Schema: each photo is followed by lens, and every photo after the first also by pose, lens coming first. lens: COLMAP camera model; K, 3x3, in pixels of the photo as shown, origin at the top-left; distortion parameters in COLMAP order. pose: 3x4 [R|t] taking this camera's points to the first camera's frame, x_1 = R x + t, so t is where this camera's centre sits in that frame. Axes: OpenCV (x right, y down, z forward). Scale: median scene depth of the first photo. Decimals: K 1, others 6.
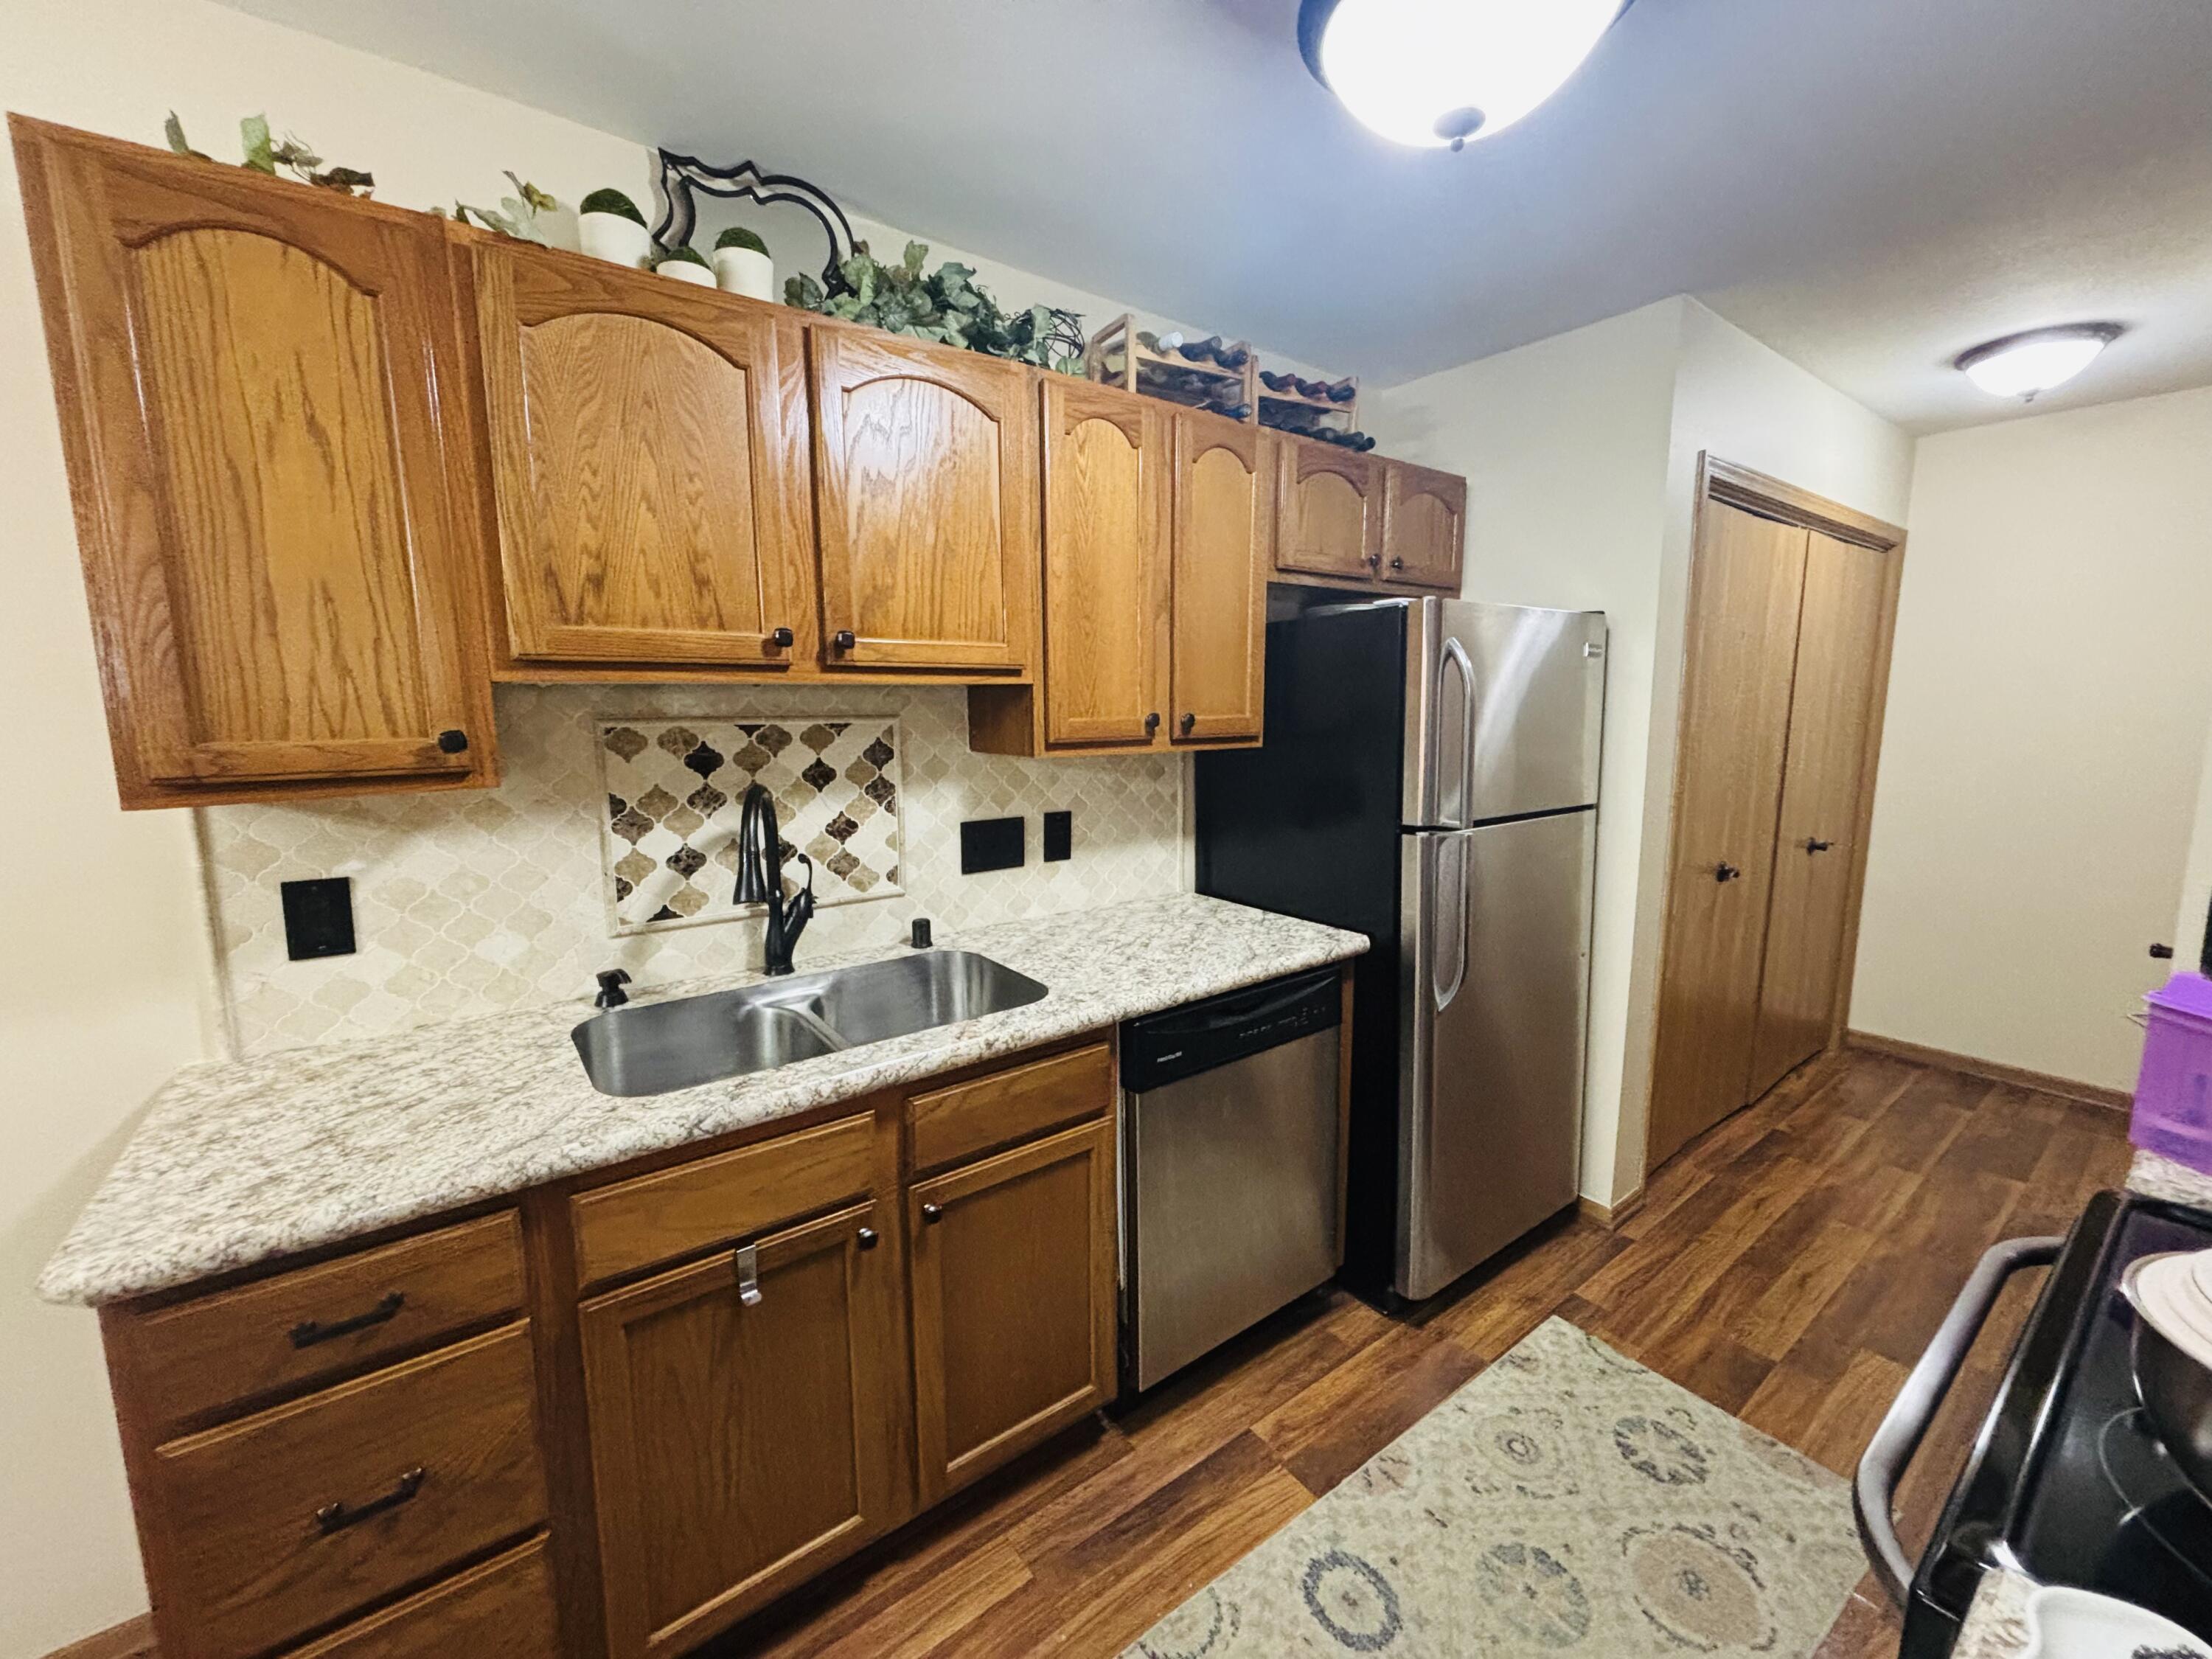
lens RADIAL K [[883.8, 0, 1098.7], [0, 883.8, 821.9], [0, 0, 1]] dist [0.000330, -0.000308]
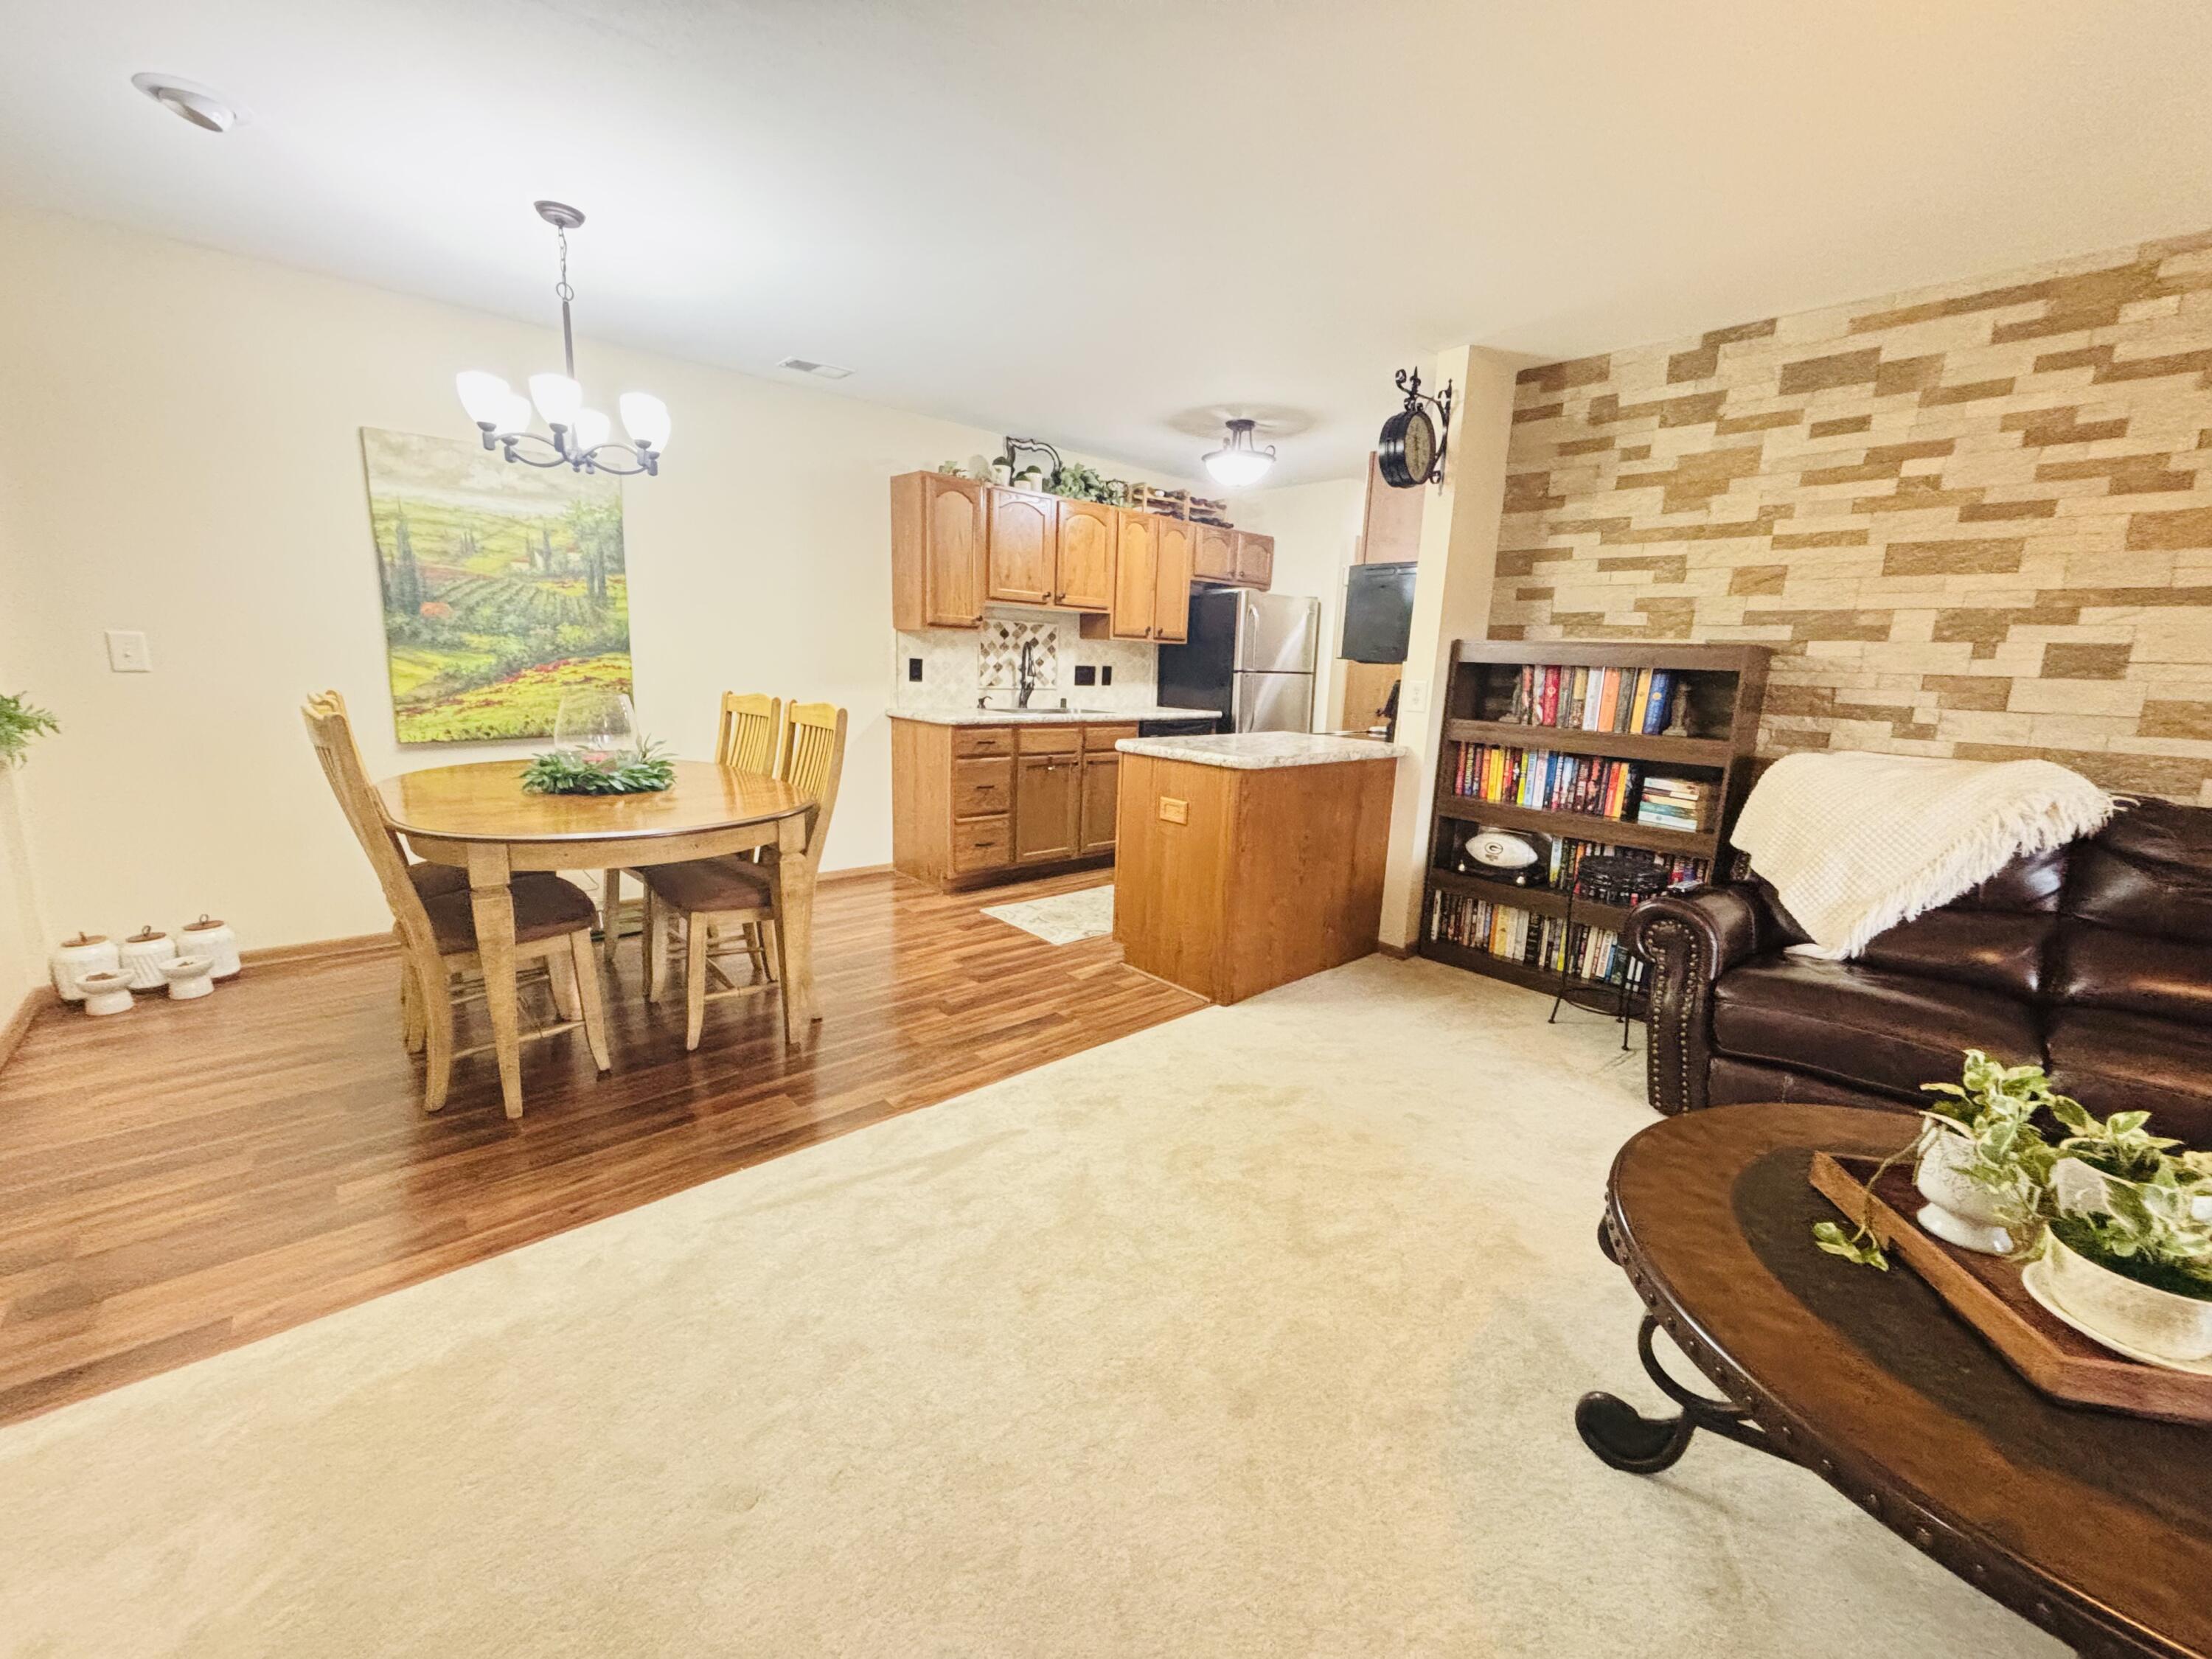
lens RADIAL K [[892.0, 0, 1098.1], [0, 892.0, 841.5], [0, 0, 1]] dist [0.000230, -0.000243]
pose [[0.995863, 0.022646, 0.088003, -0.361314], [-0.028412, 0.997492, 0.064833, 0.411901], [-0.086314, -0.067065, 0.994008, -2.006744]]
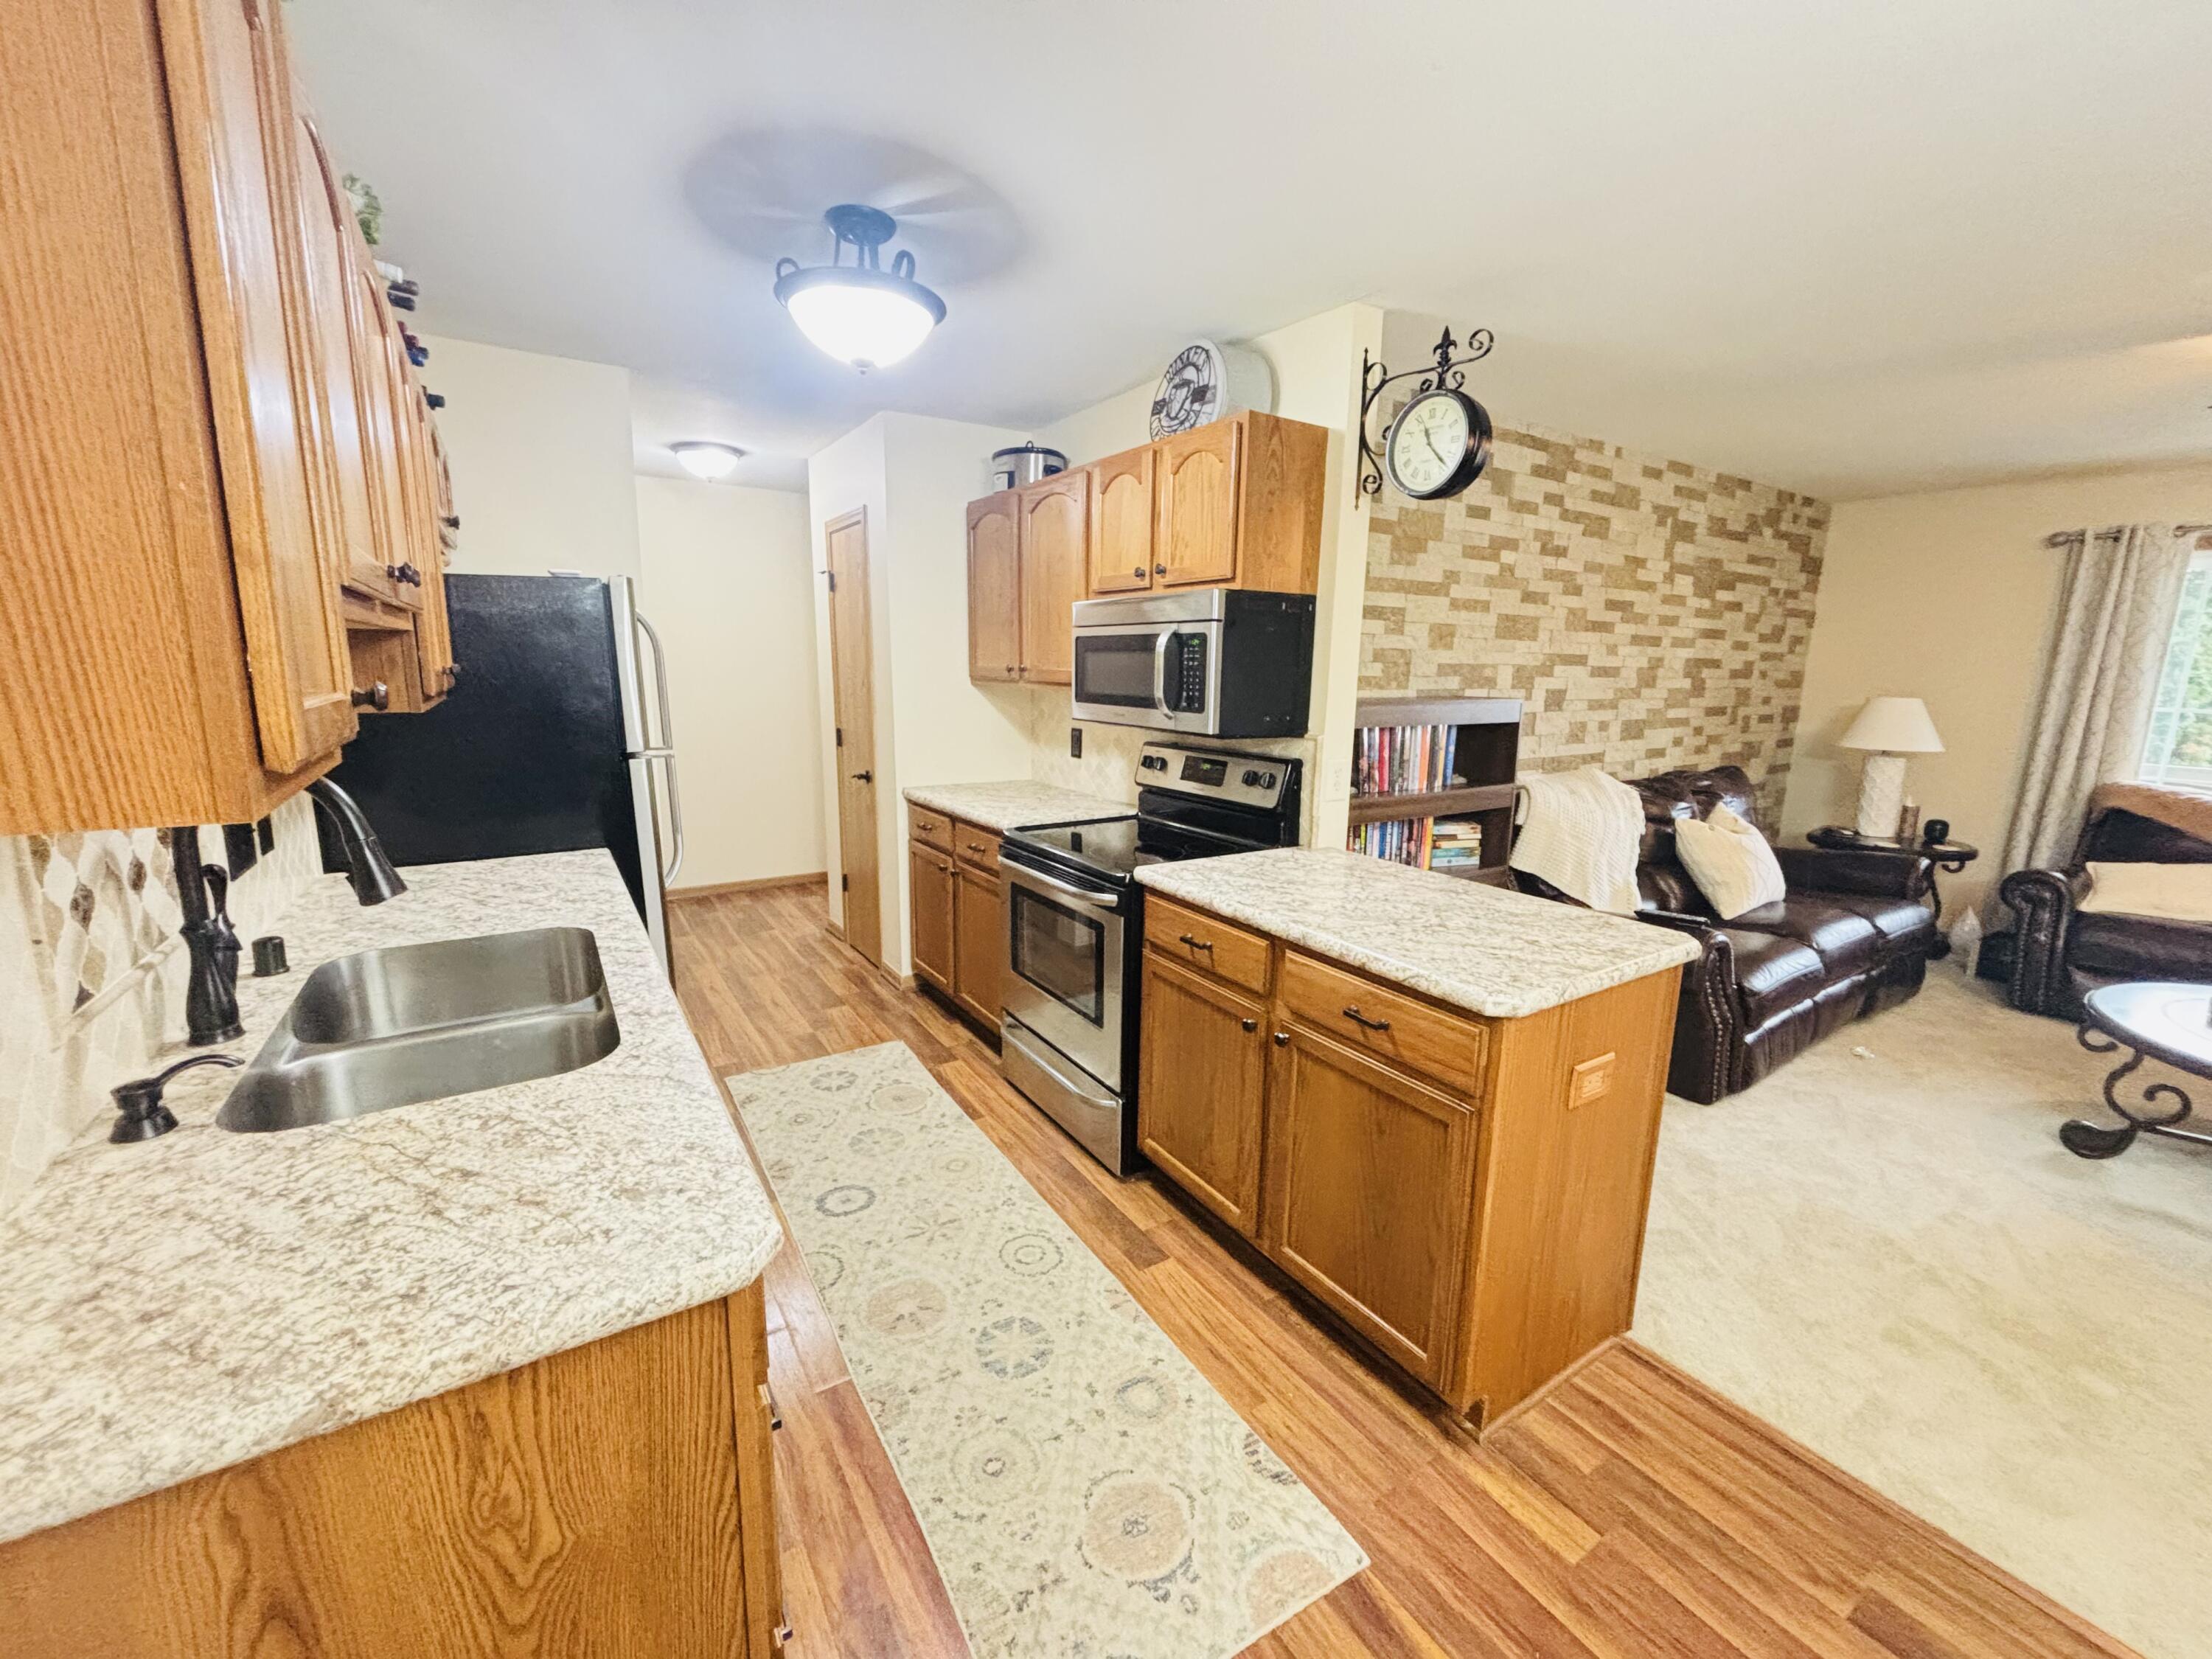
lens RADIAL K [[896.3, 0, 1106.0], [0, 896.3, 829.5], [0, 0, 1]] dist [-0.000020, 0.000097]
pose [[0.062489, -0.175512, 0.982492, -0.969439], [0.123651, 0.978193, 0.166880, -0.020899], [-0.990356, 0.111058, 0.082828, 0.234633]]
